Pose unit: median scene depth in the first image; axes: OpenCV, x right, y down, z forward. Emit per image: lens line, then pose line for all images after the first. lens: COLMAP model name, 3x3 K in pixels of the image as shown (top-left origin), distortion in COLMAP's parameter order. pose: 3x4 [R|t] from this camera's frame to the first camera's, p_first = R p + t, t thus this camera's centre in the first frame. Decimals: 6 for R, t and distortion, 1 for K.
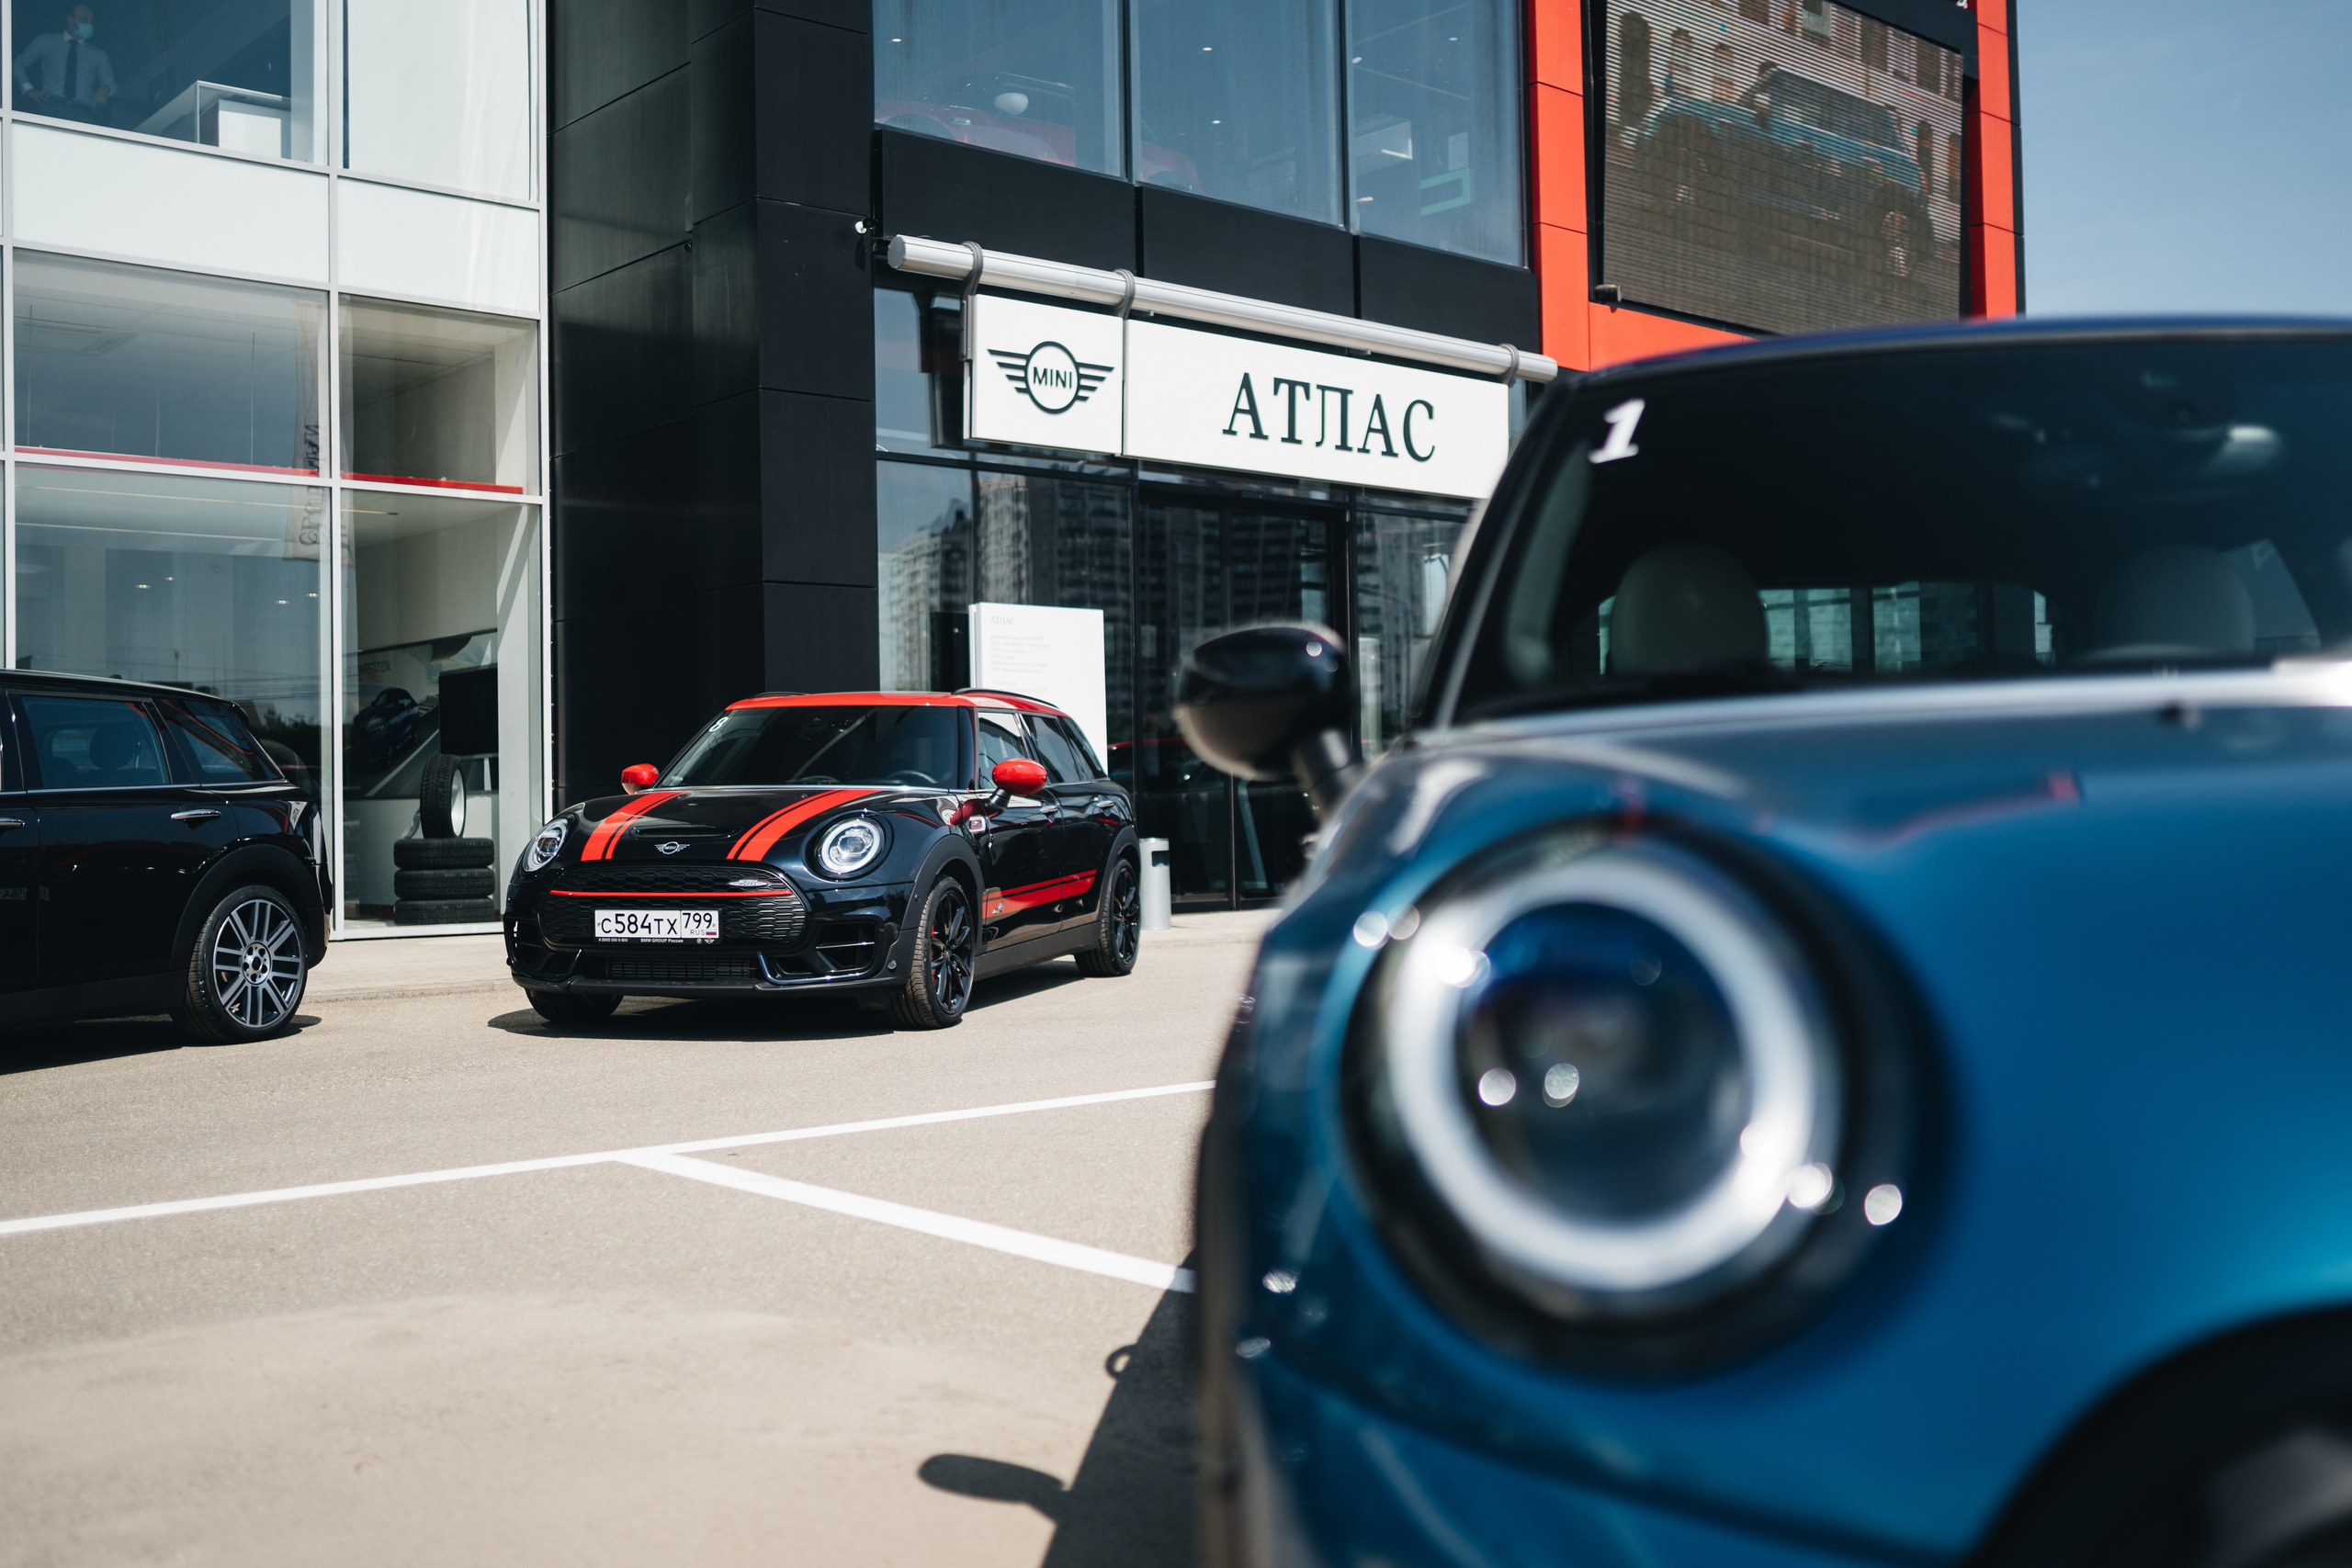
lens RADIAL K [[2364.7, 0, 1176.7], [0, 2364.7, 792.3], [0, 0, 1]] dist [-0.010343, 0.003312]
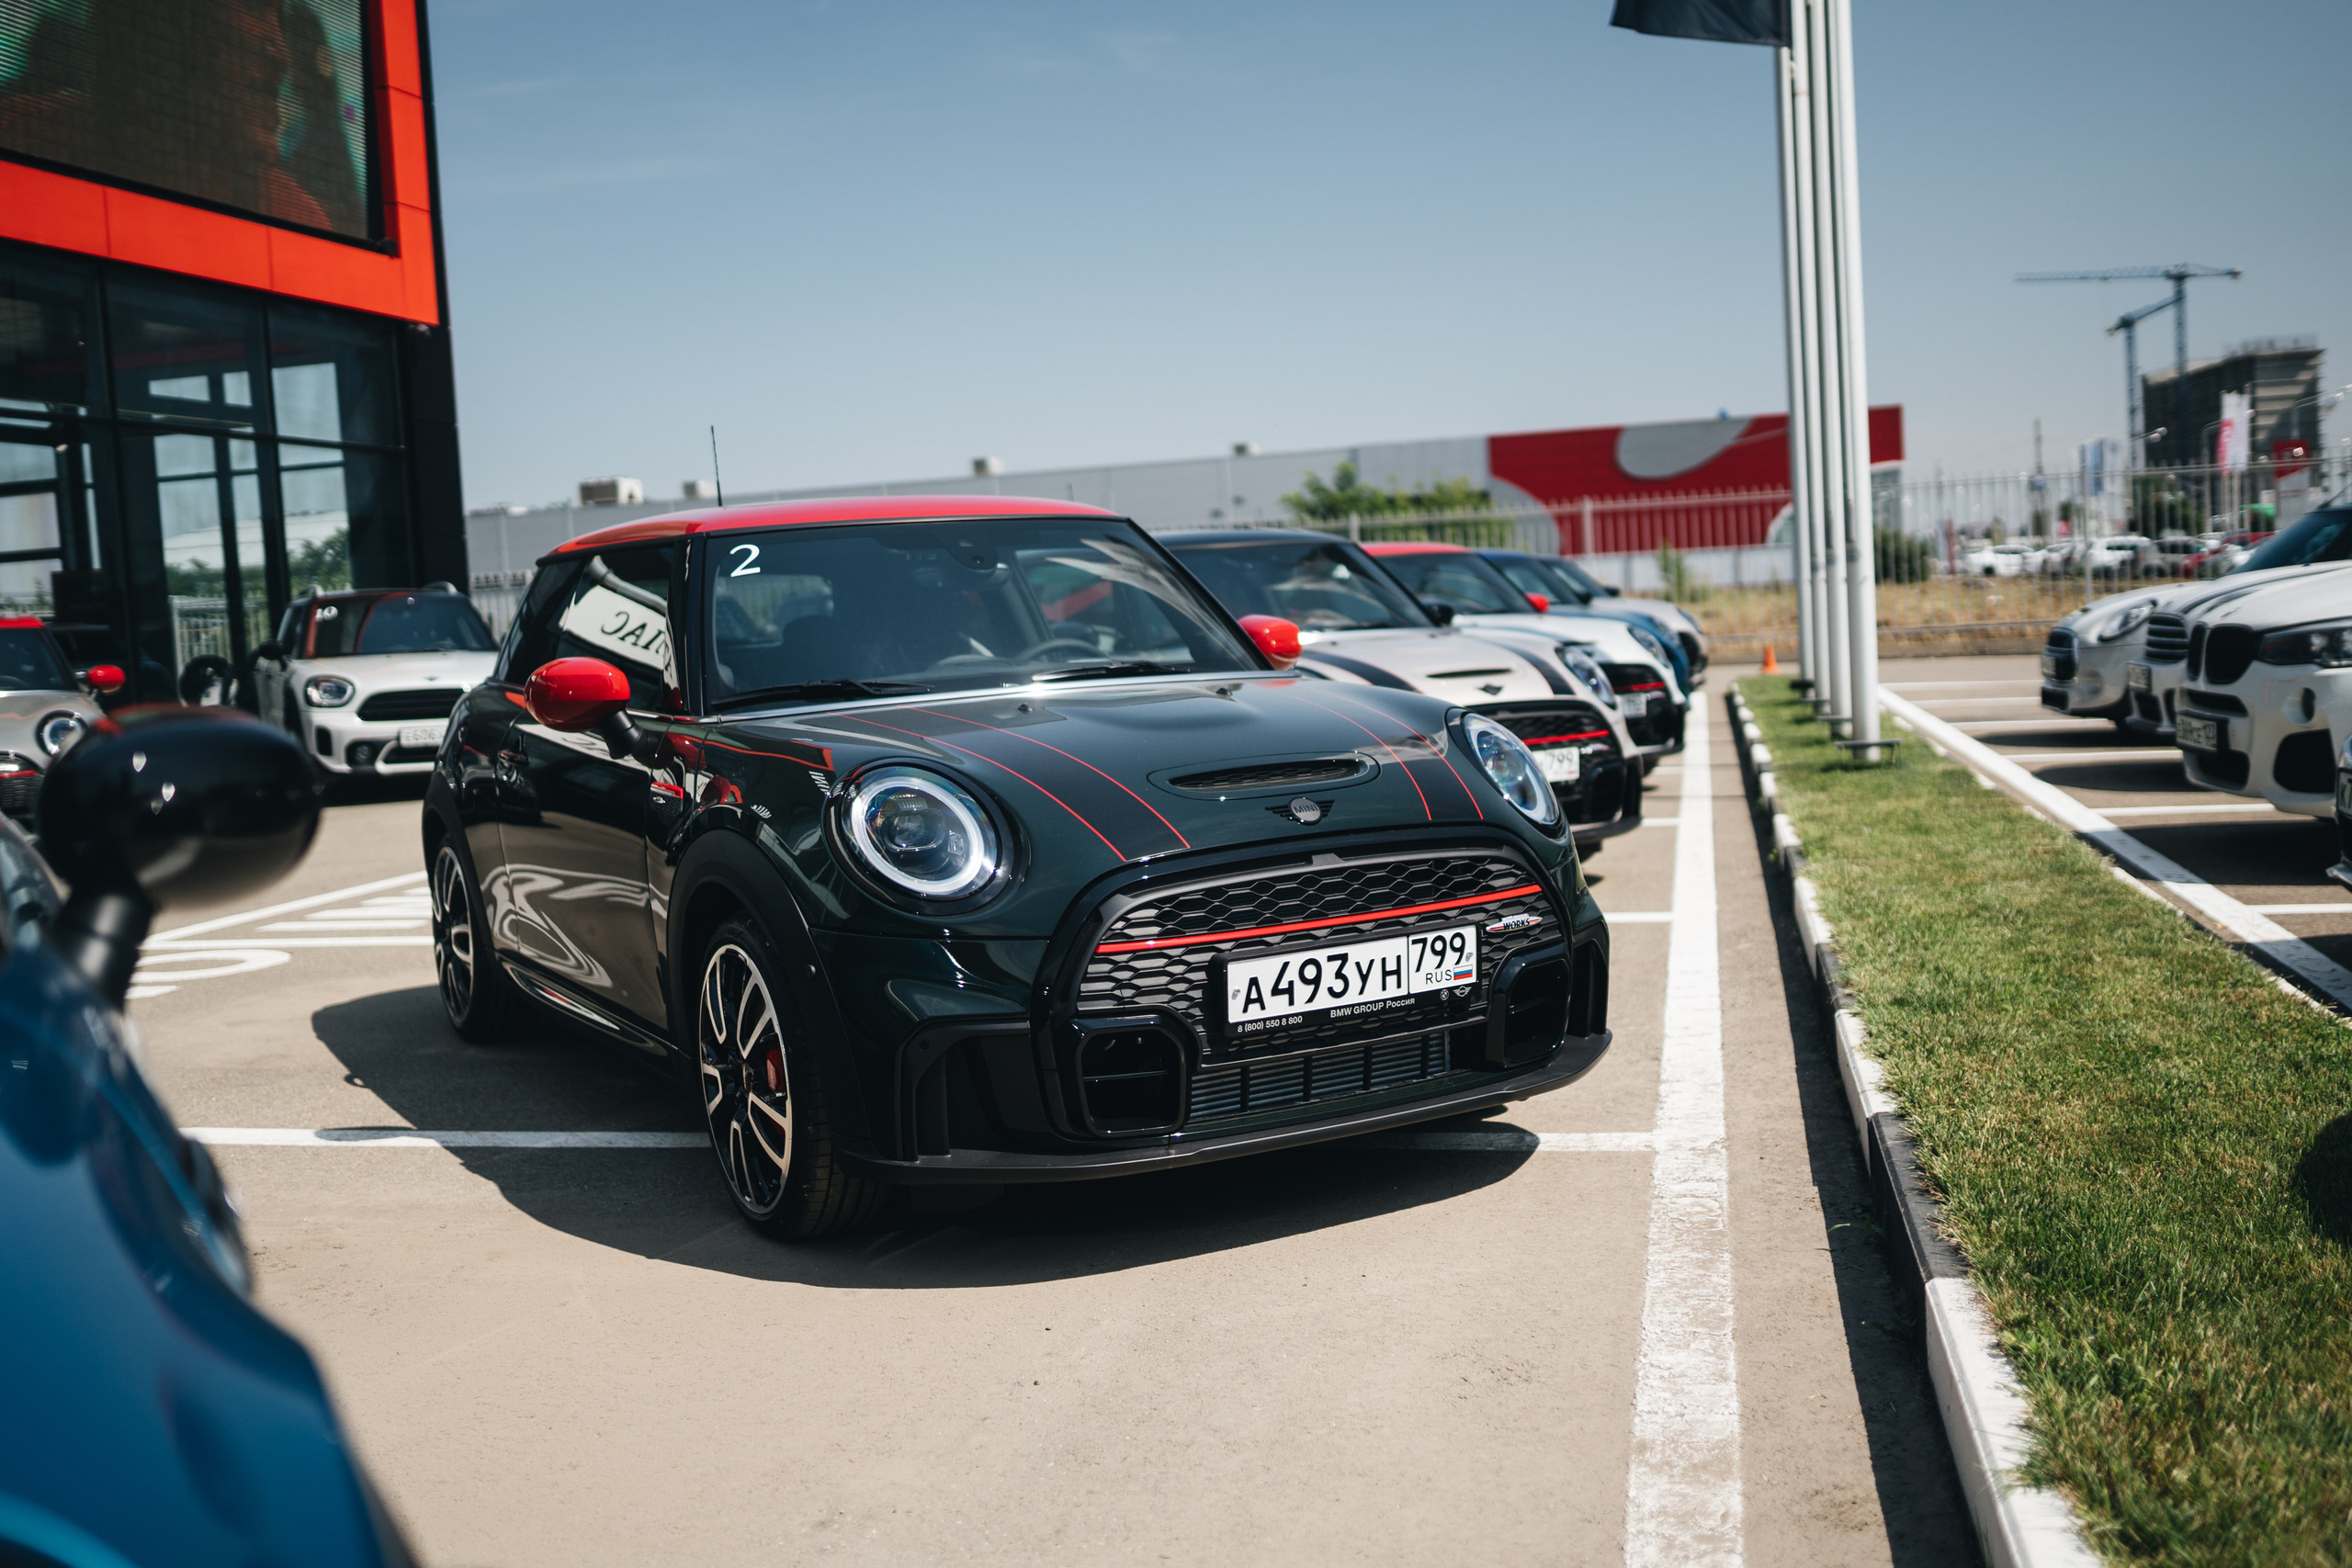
lens RADIAL K [[2358.7, 0, 1095.5], [0, 2358.7, 849.5], [0, 0, 1]] dist [0.151039, -0.474291]
pose [[0.847779, -0.097935, 0.521229, -0.151496], [0.046655, 0.992764, 0.110648, -0.026095], [-0.528294, -0.069487, 0.846214, -0.223811]]
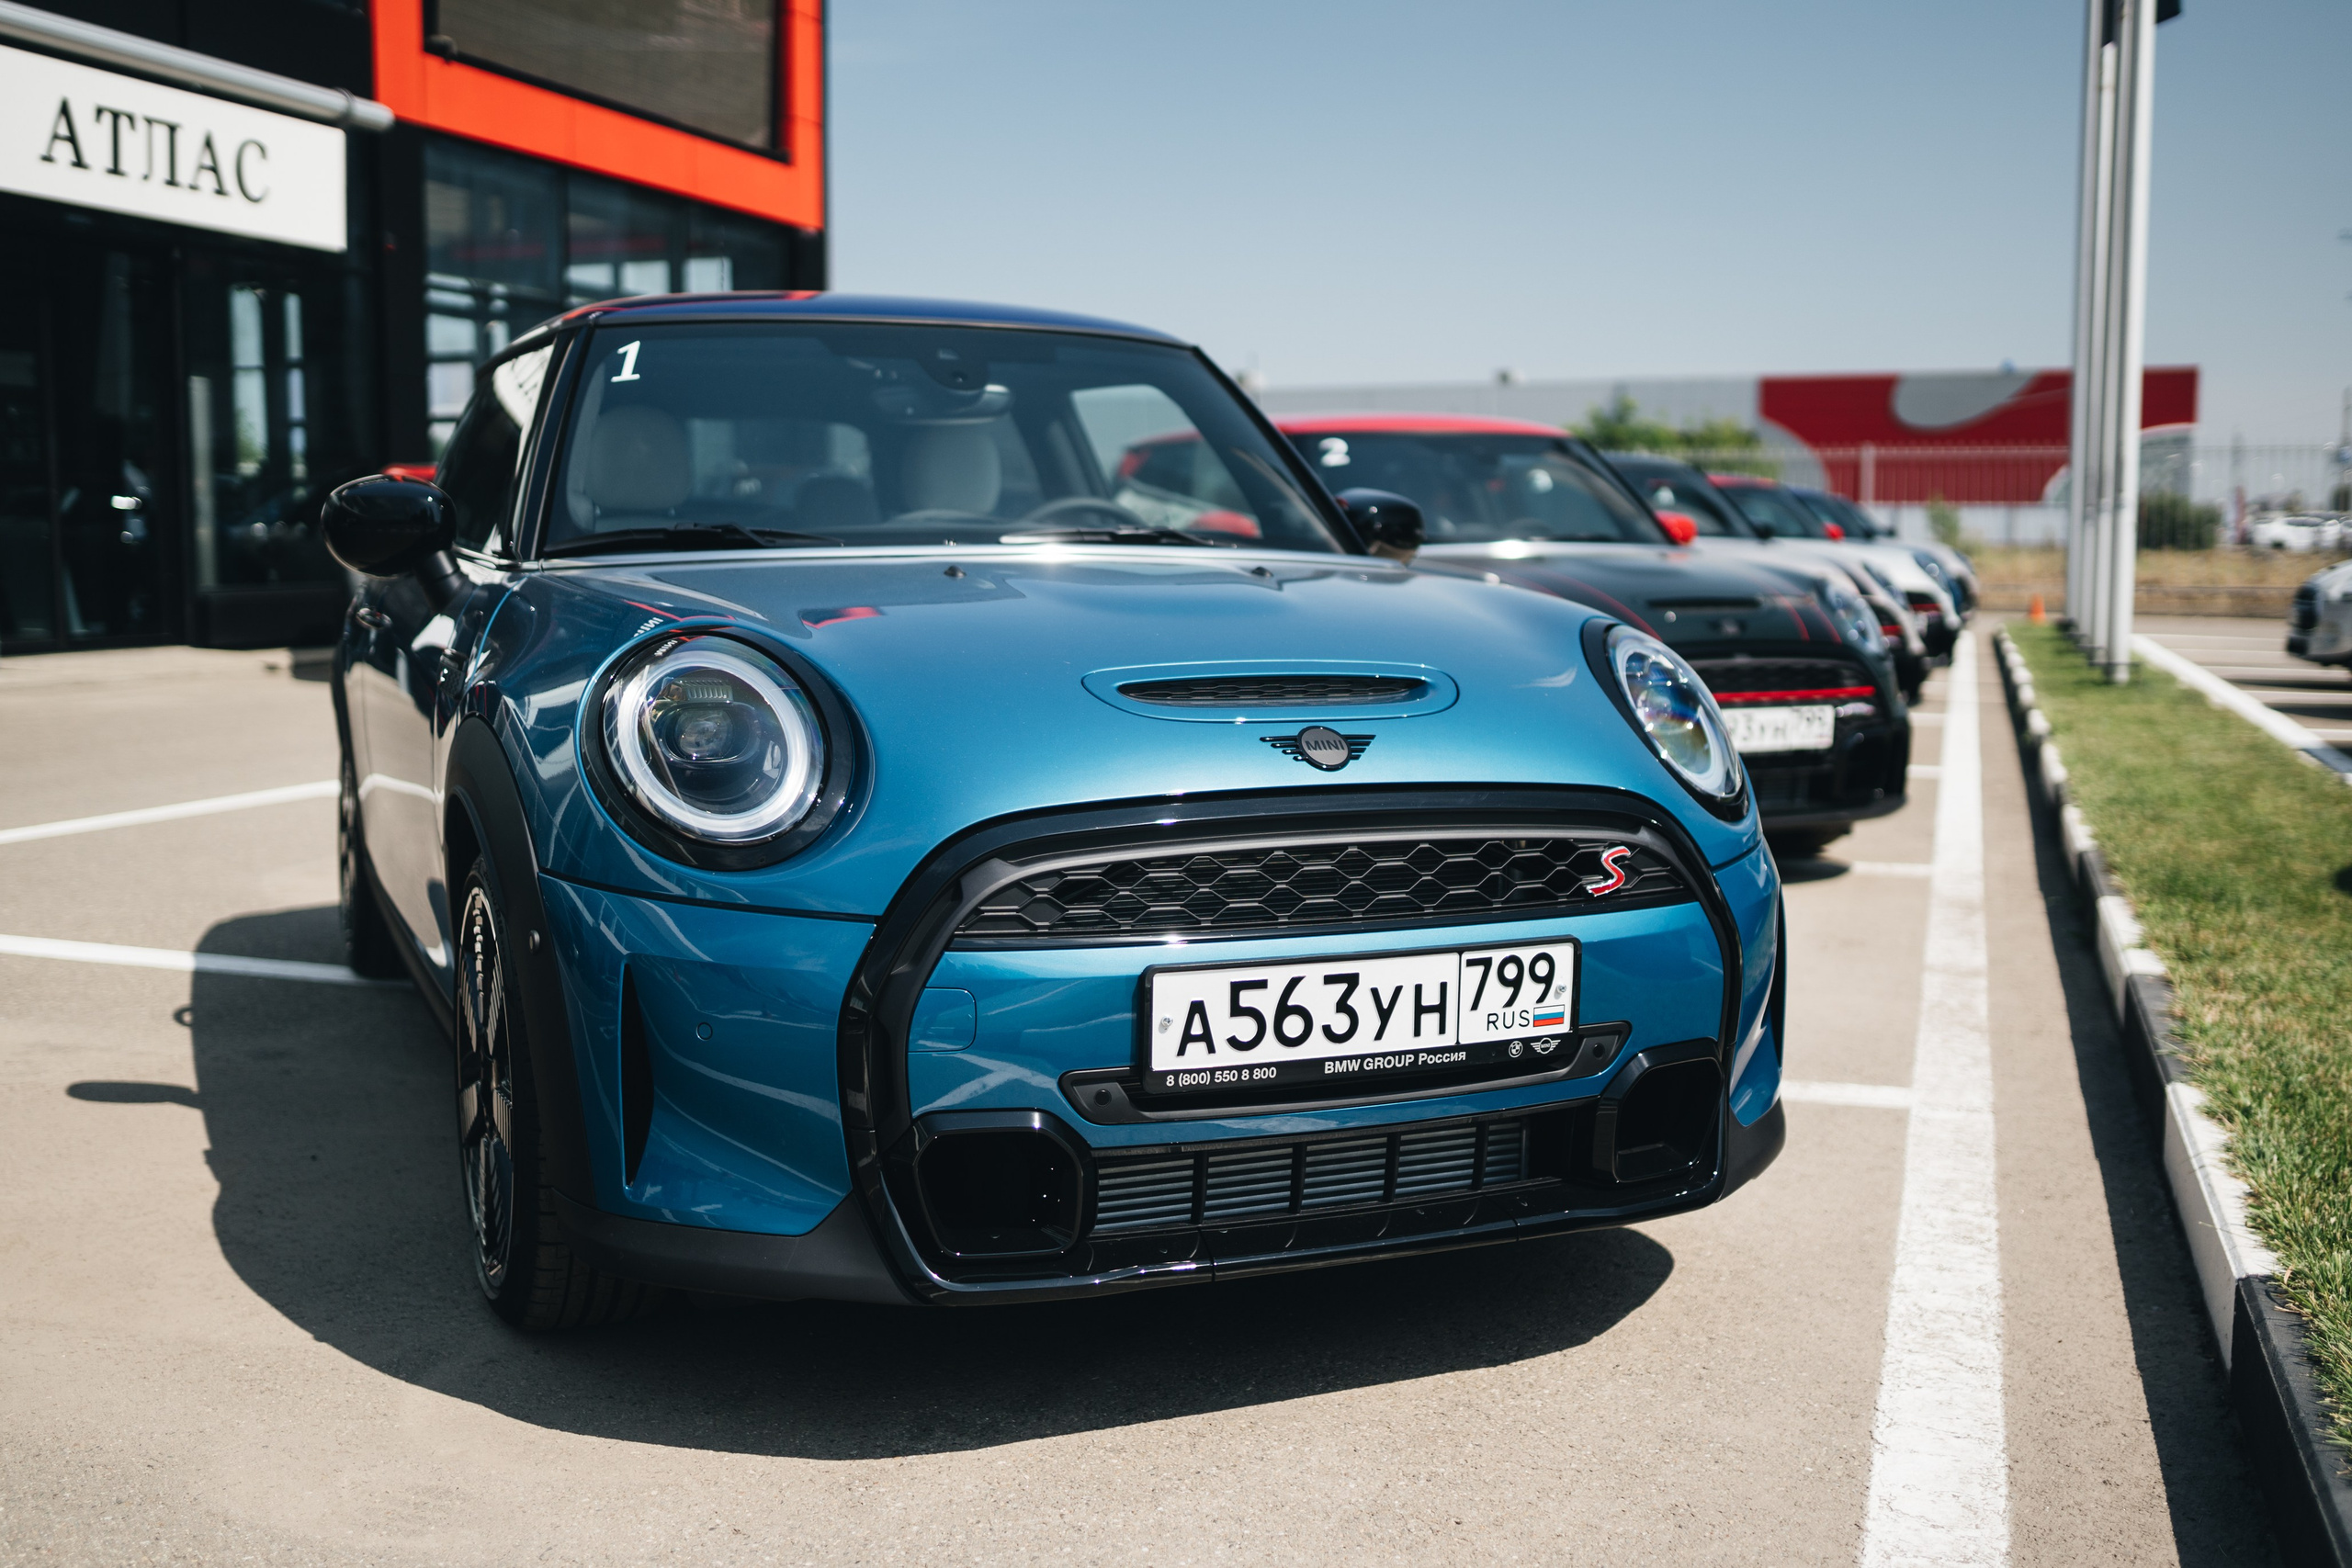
lens RADIAL K [[2511.0, 0, 1176.0], [0, 2511.0, 784.0], [0, 0, 1]] dist [0.017974, 0.010596]
pose [[0.883467, -0.028541, 0.467623, -0.059134], [-0.020093, 0.994916, 0.098685, -0.009900], [-0.468062, -0.096581, 0.878402, -0.140589]]
